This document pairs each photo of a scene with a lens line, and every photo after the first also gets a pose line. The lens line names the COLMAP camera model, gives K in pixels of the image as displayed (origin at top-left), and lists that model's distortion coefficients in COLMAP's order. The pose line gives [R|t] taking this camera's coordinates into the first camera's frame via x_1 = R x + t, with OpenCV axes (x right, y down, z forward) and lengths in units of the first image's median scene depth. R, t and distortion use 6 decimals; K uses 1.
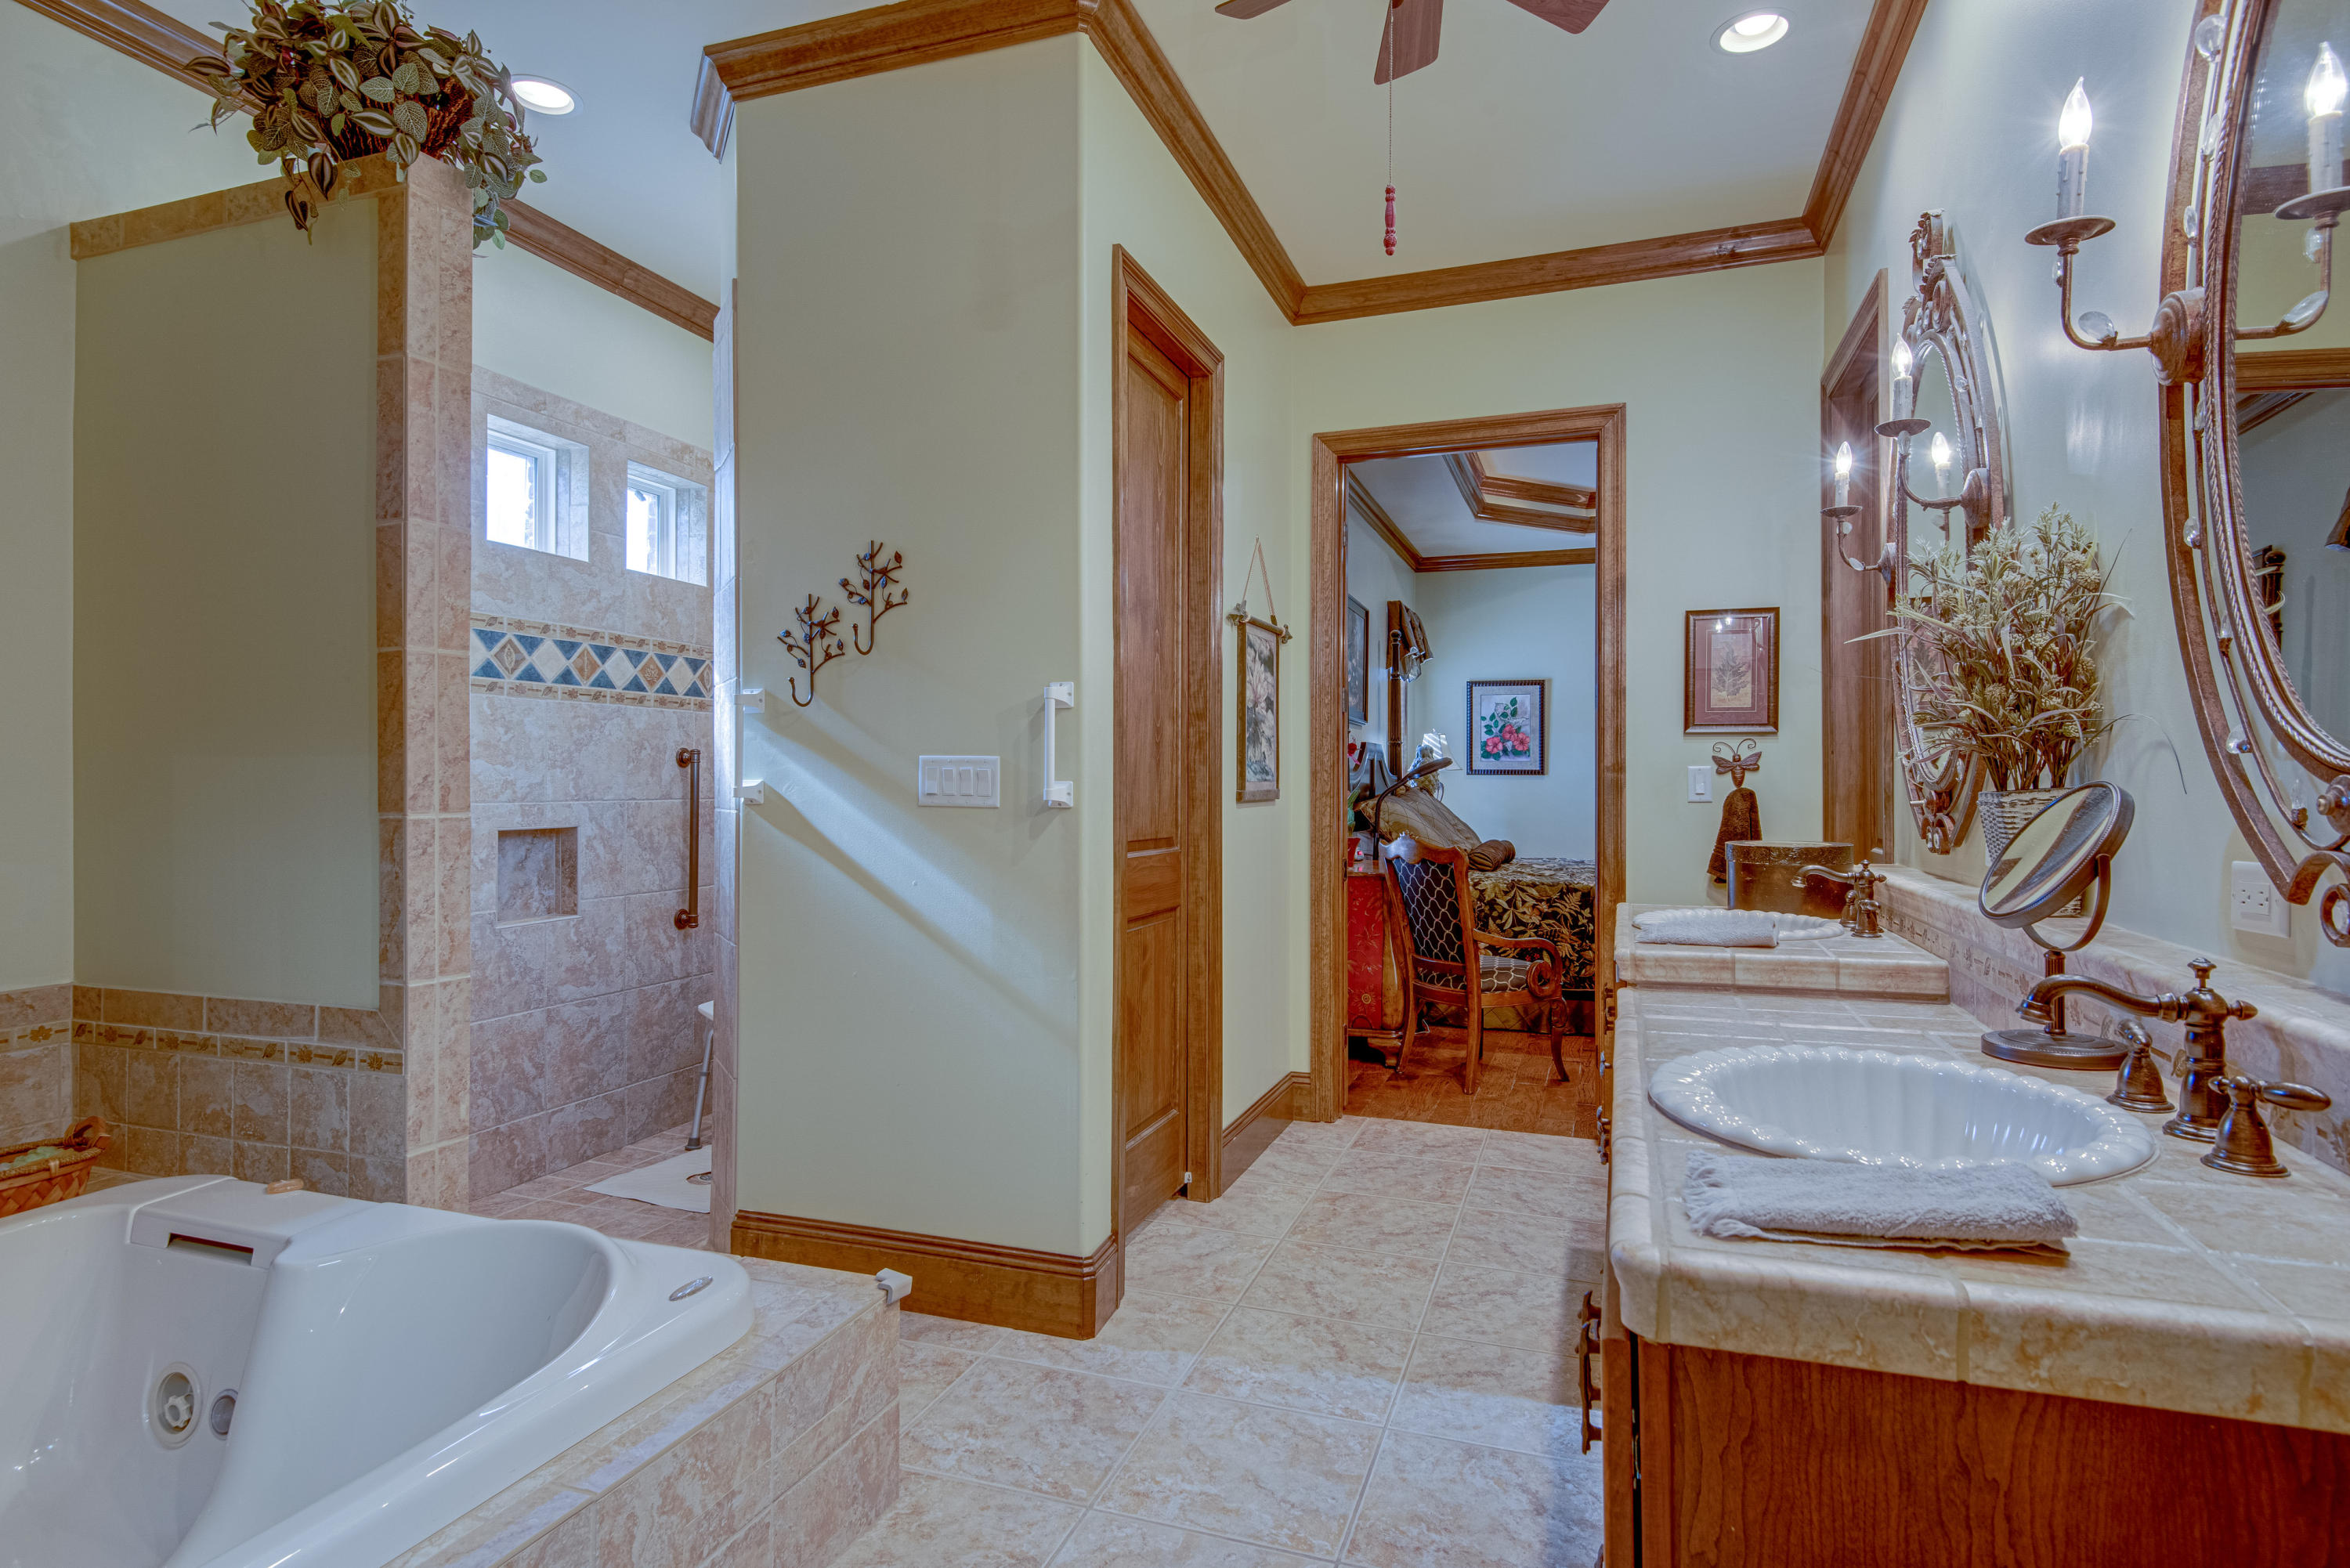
lens RADIAL K [[1246.1, 0, 1175.4], [0, 1246.1, 777.7], [0, 0, 1]] dist [0.000302, 0.000142]
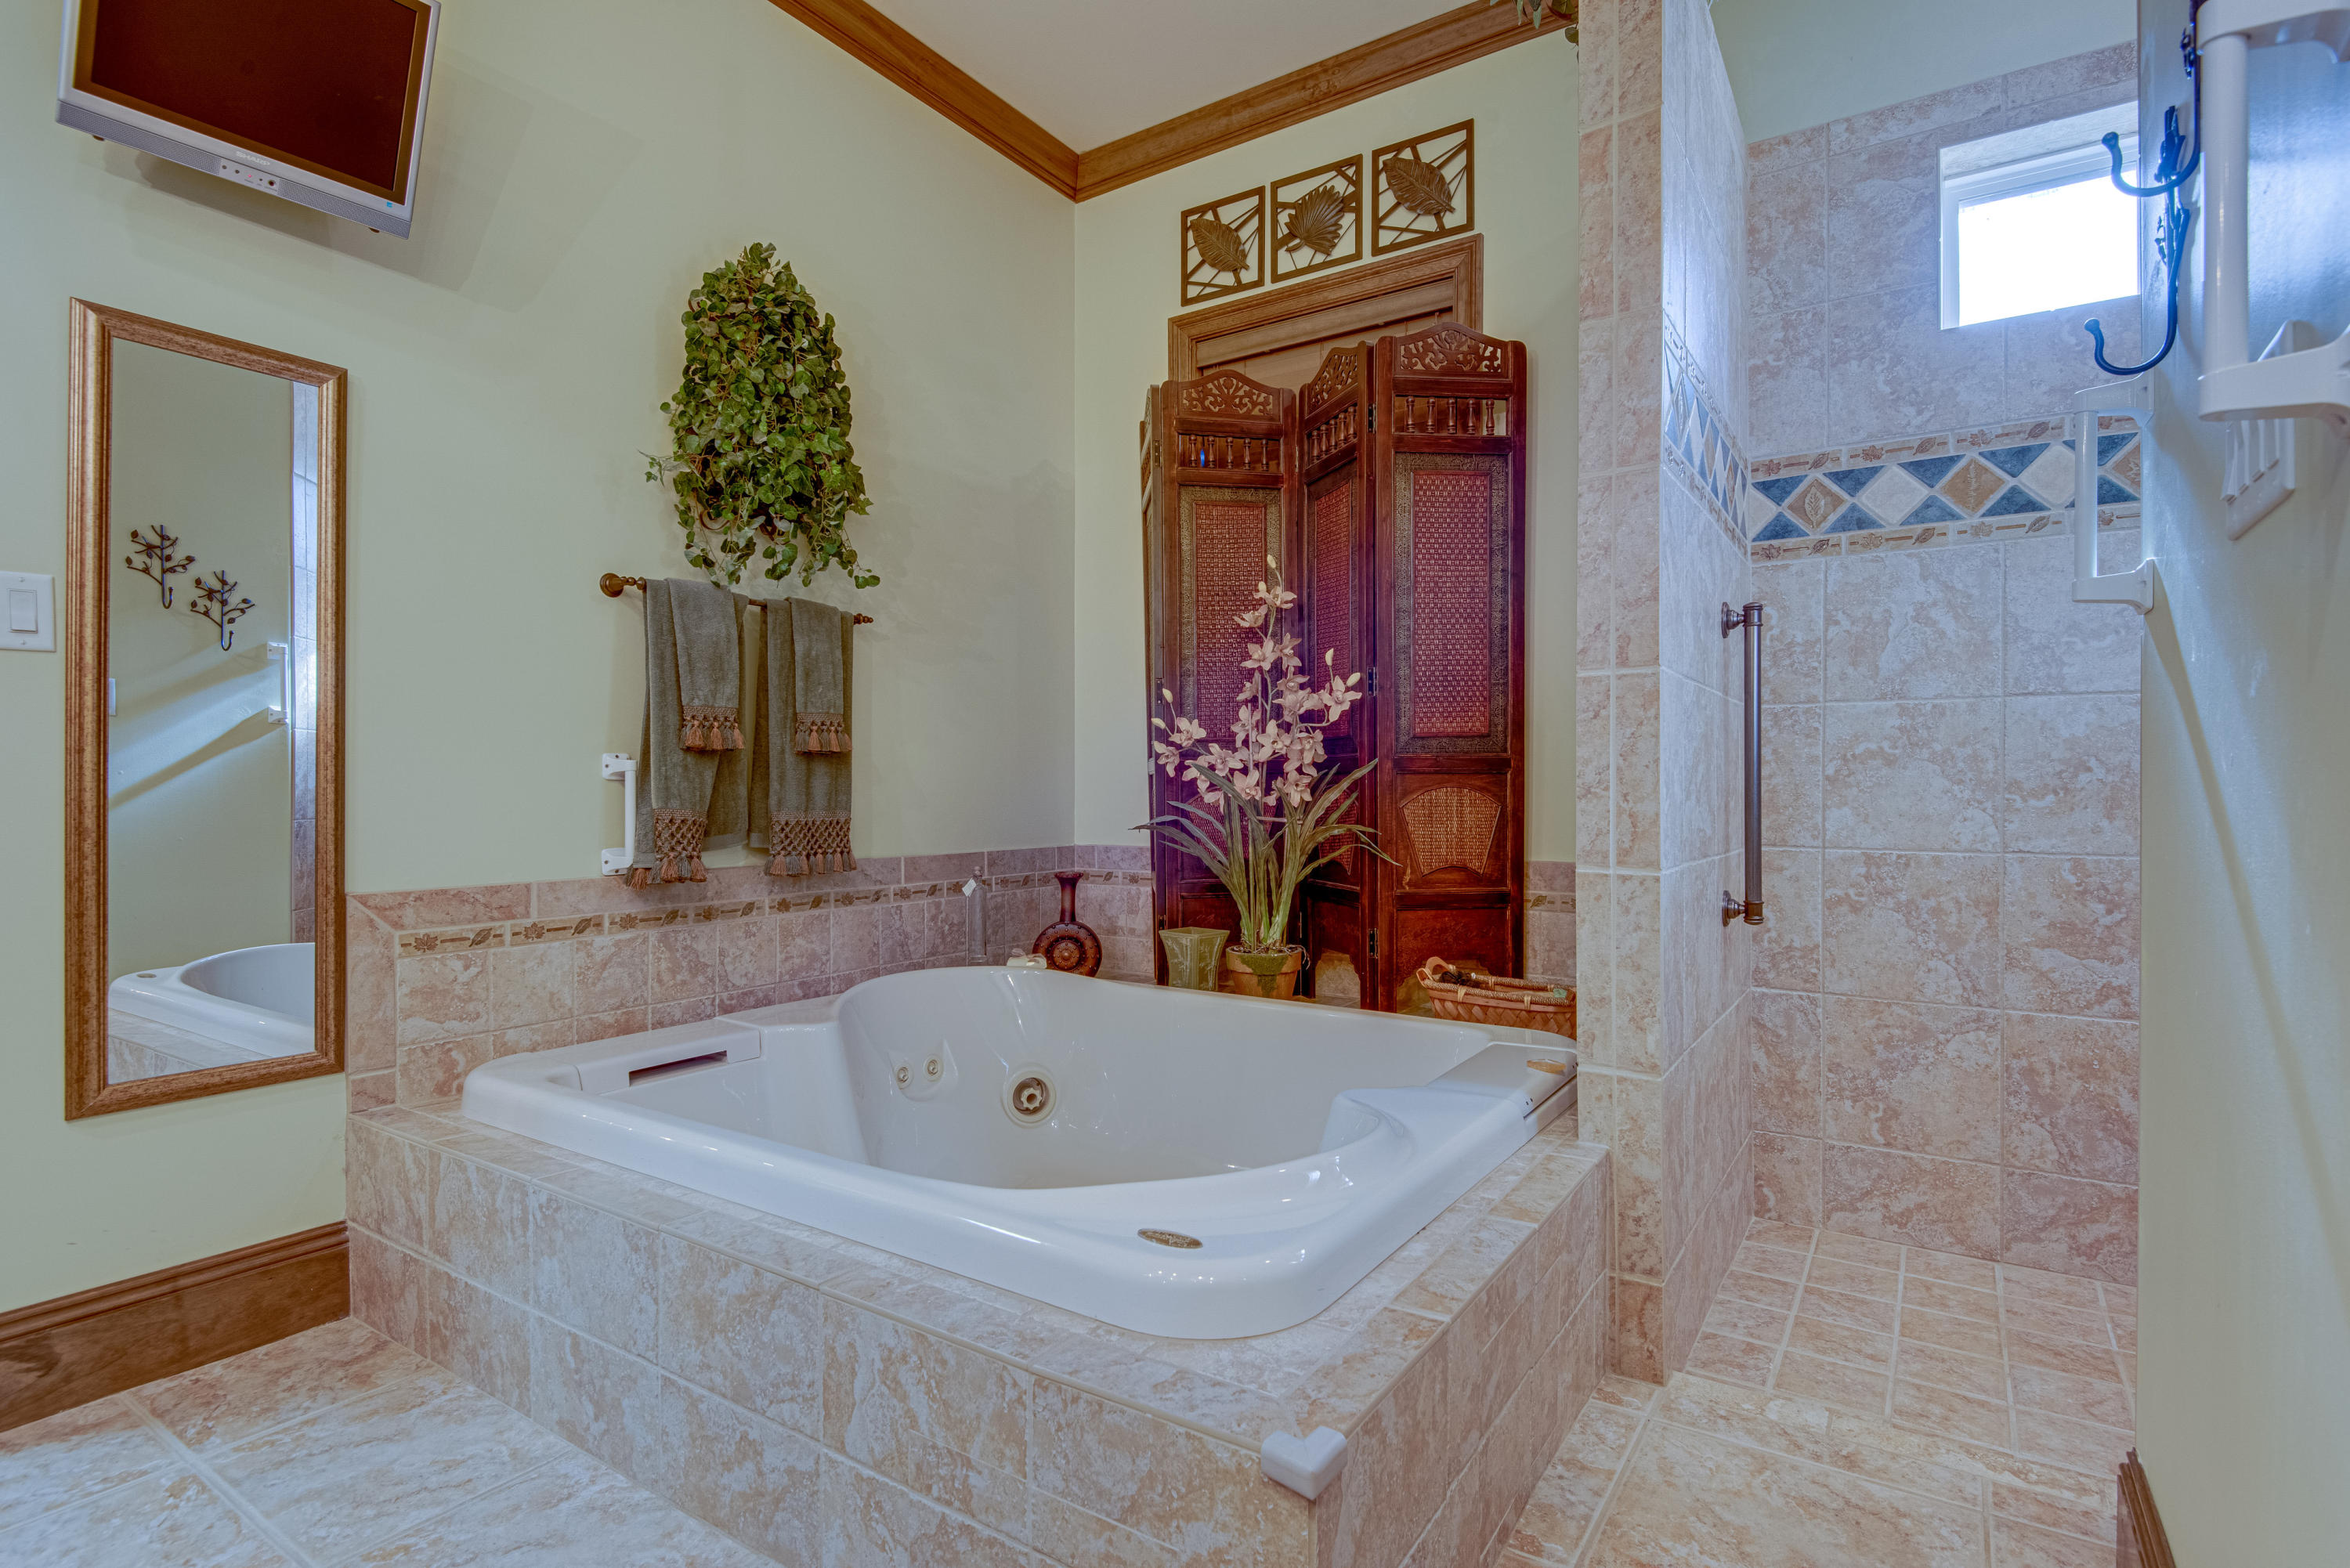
lens RADIAL K [[1144.7, 0, 1176.4], [0, 1144.7, 789.2], [0, 0, 1]] dist [0.017025, 0.000088]
pose [[-0.243651, 0.001444, -0.969862, 0.215513], [0.001757, 0.999998, 0.001047, 0.107165], [0.969861, -0.001449, -0.243653, 0.905009]]
